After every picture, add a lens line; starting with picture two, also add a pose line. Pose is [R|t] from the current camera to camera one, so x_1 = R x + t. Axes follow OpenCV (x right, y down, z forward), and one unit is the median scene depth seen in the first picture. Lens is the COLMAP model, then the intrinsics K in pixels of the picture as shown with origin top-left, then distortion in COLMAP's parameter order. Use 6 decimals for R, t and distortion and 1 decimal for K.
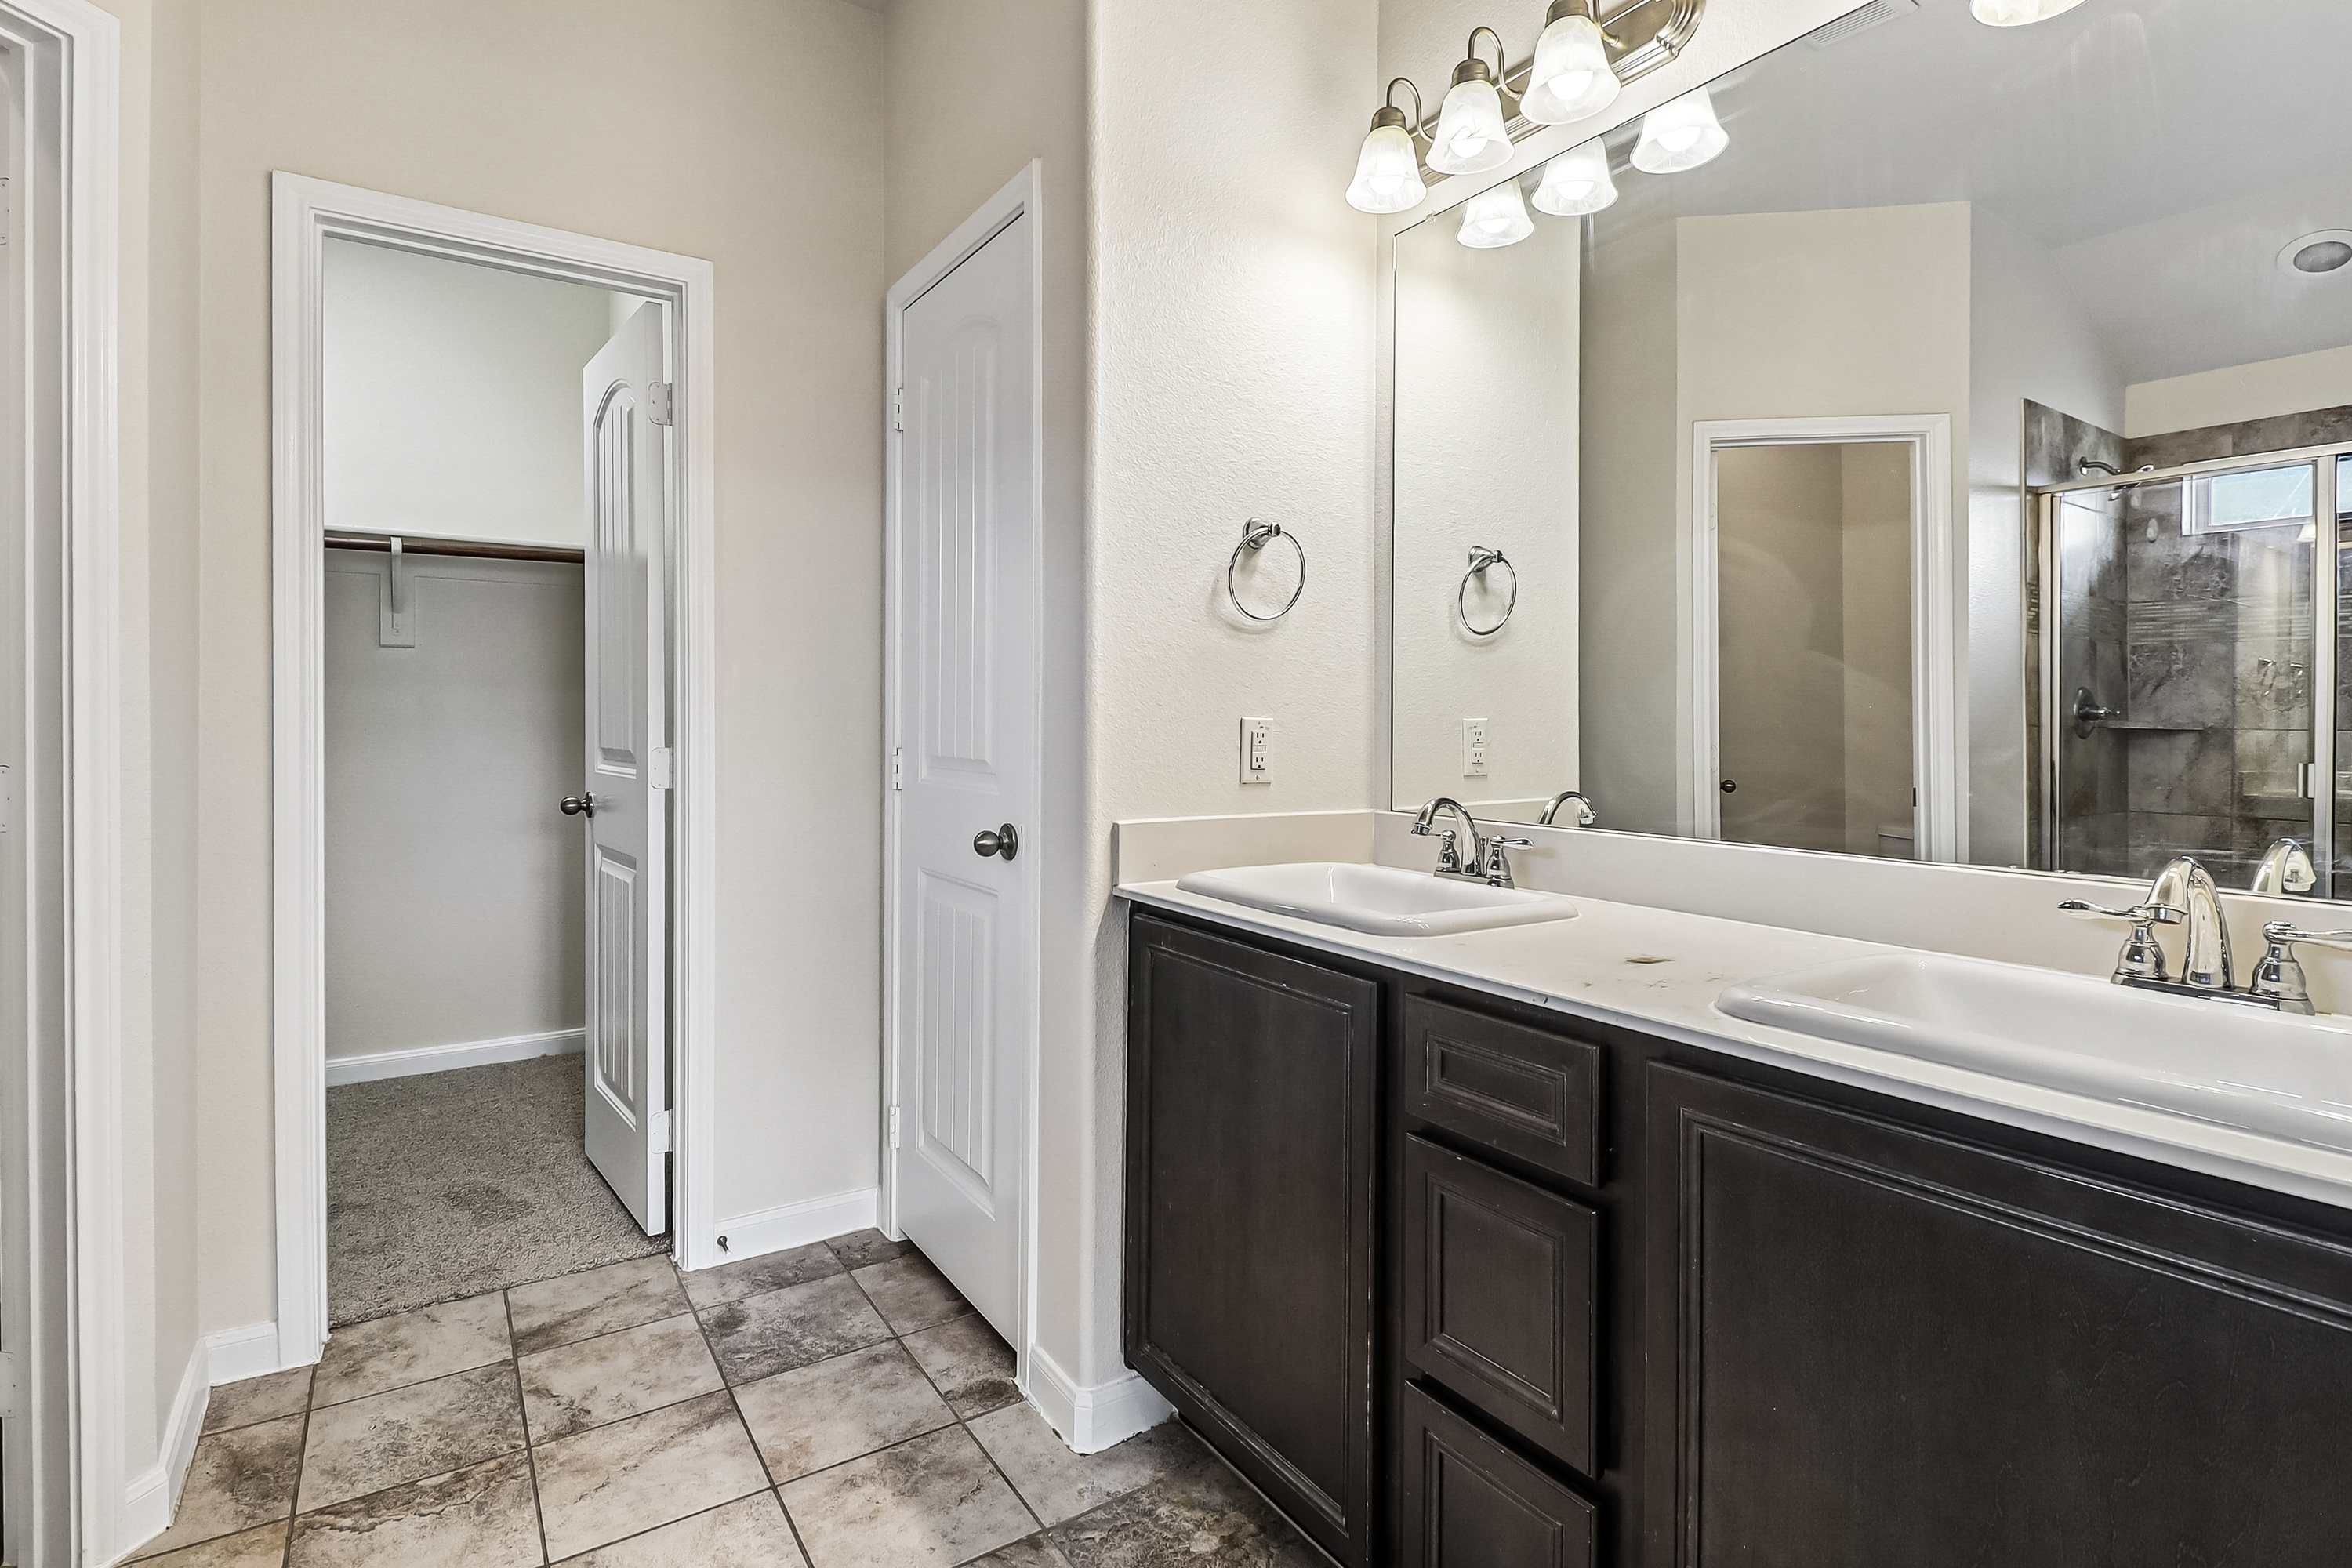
lens RADIAL K [[1148.5, 0, 1174.3], [0, 1148.5, 744.4], [0, 0, 1]] dist [0.030771, -0.025969]
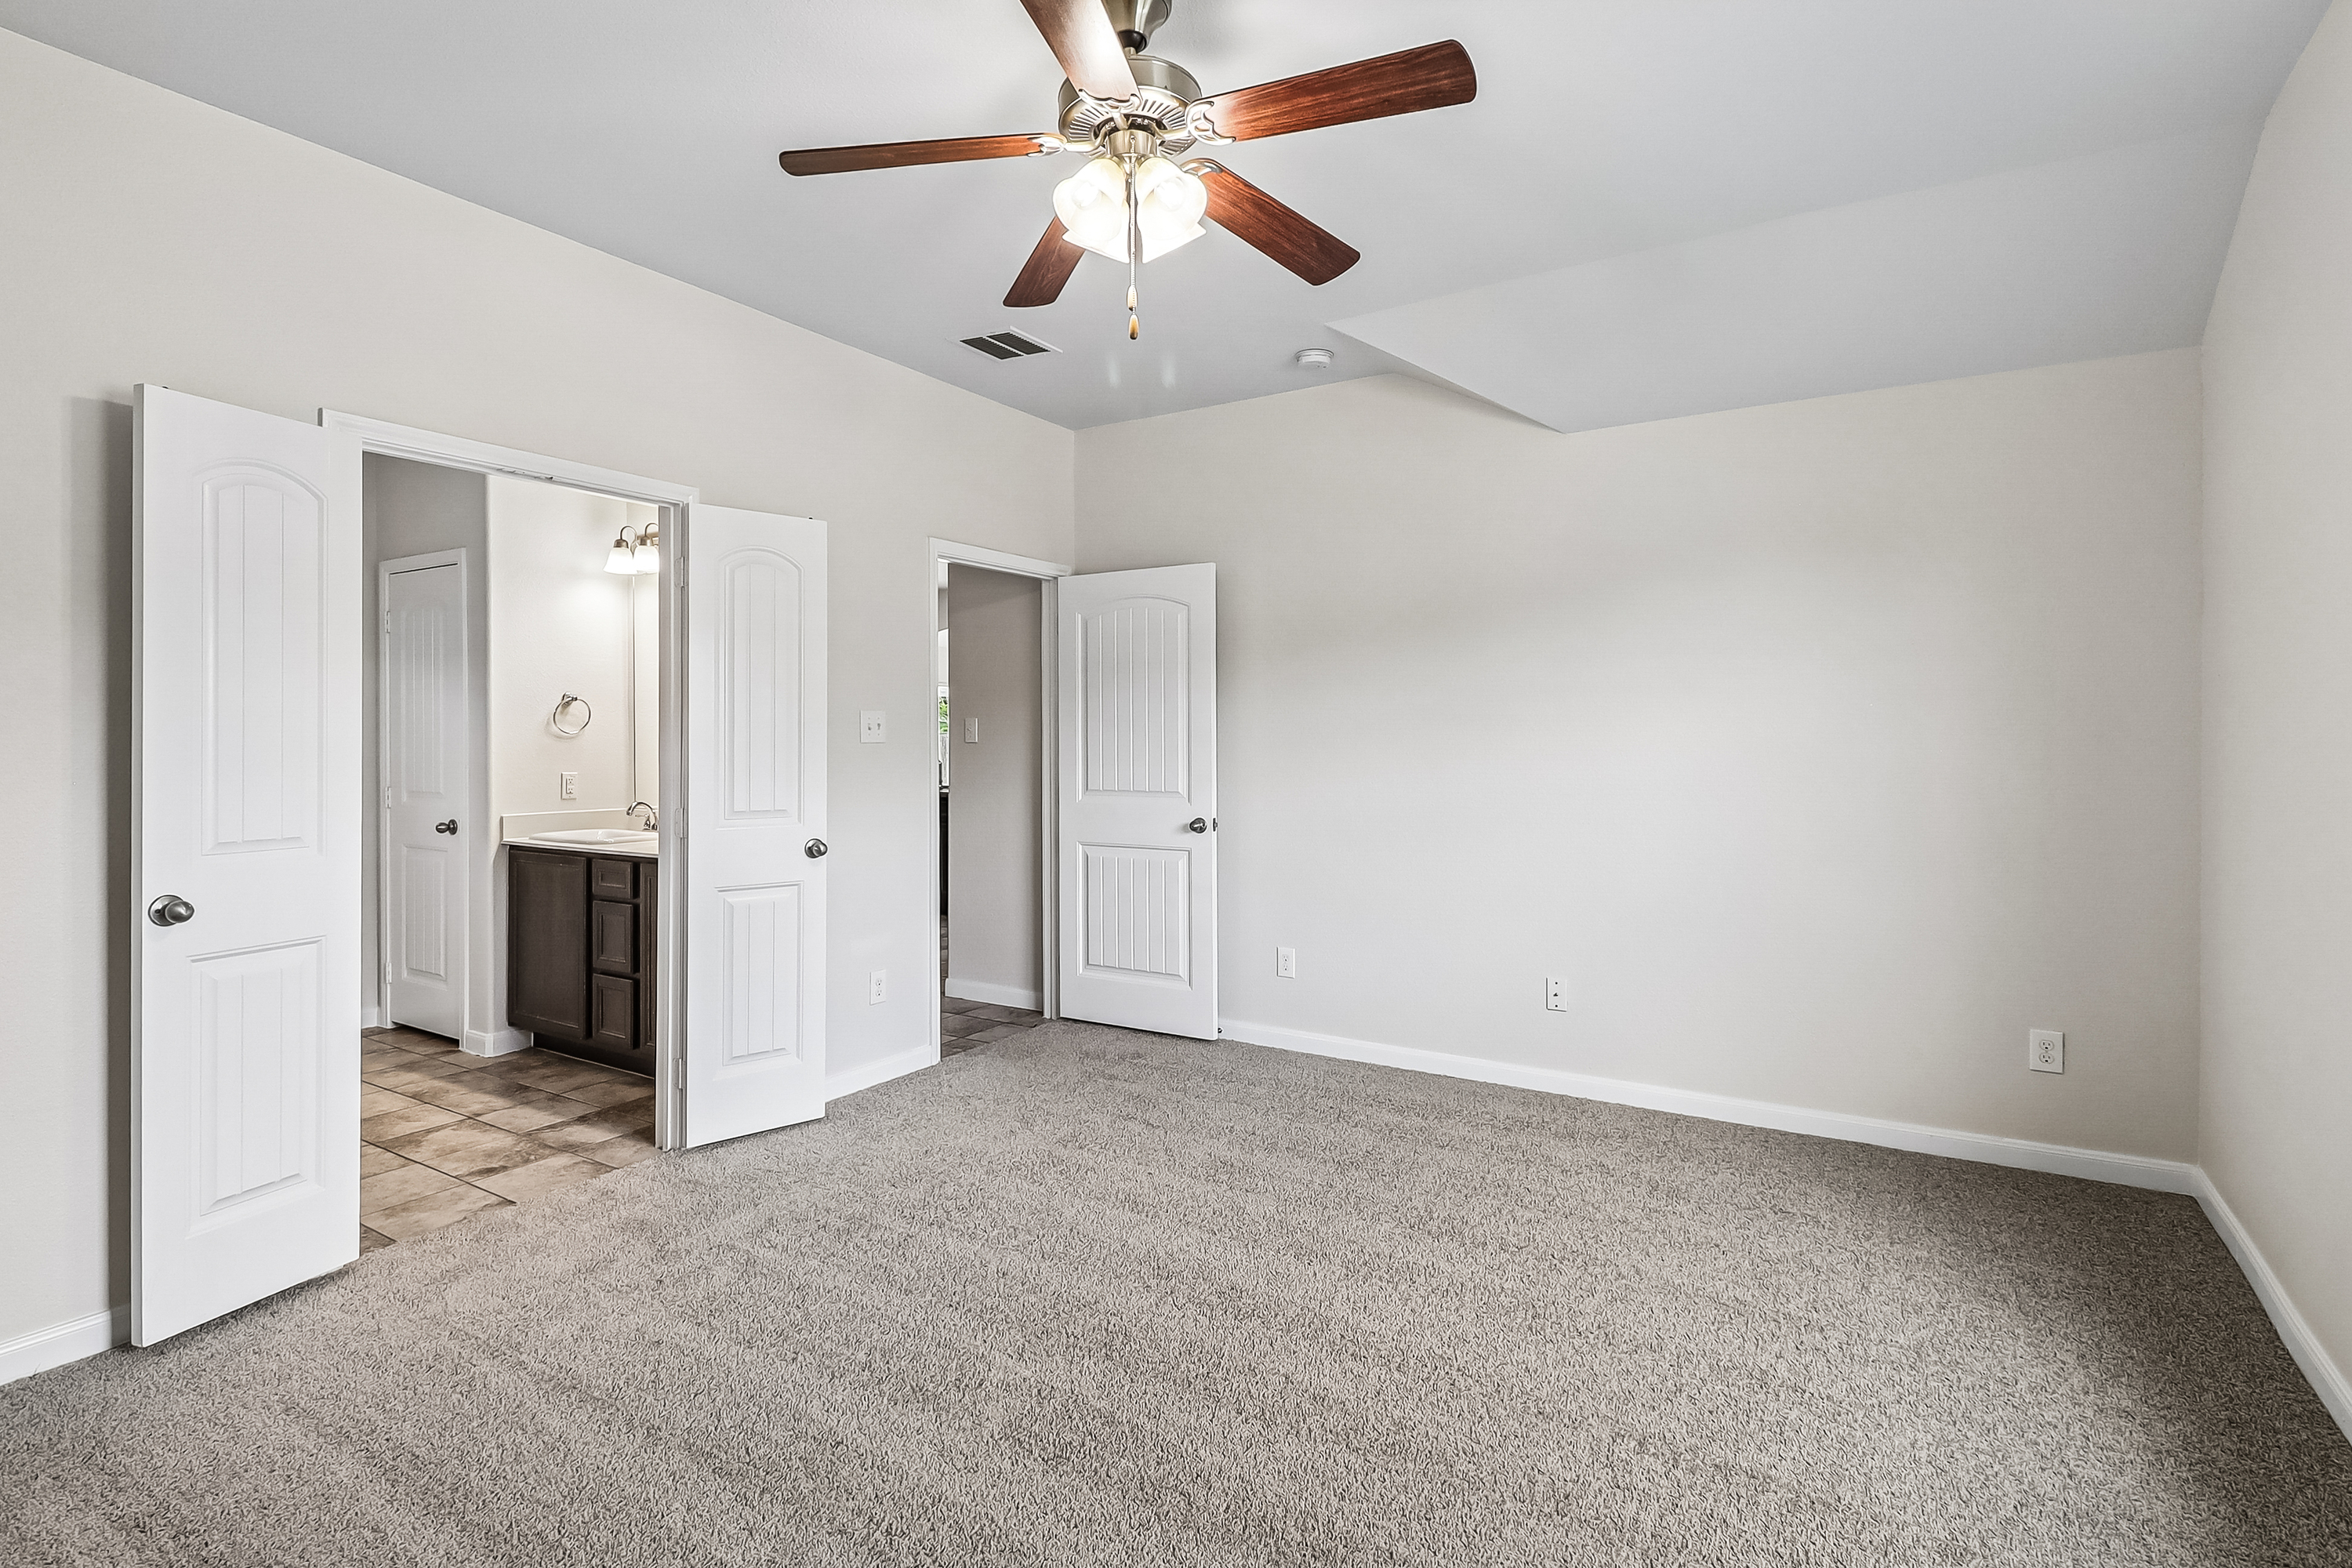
lens RADIAL K [[1148.5, 0, 1174.3], [0, 1148.5, 744.4], [0, 0, 1]] dist [0.030771, -0.025969]
pose [[0.913575, -0.010694, 0.406529, 0.253714], [0.016402, 0.999810, -0.010560, -0.036236], [-0.406339, 0.016315, 0.913577, -1.842568]]
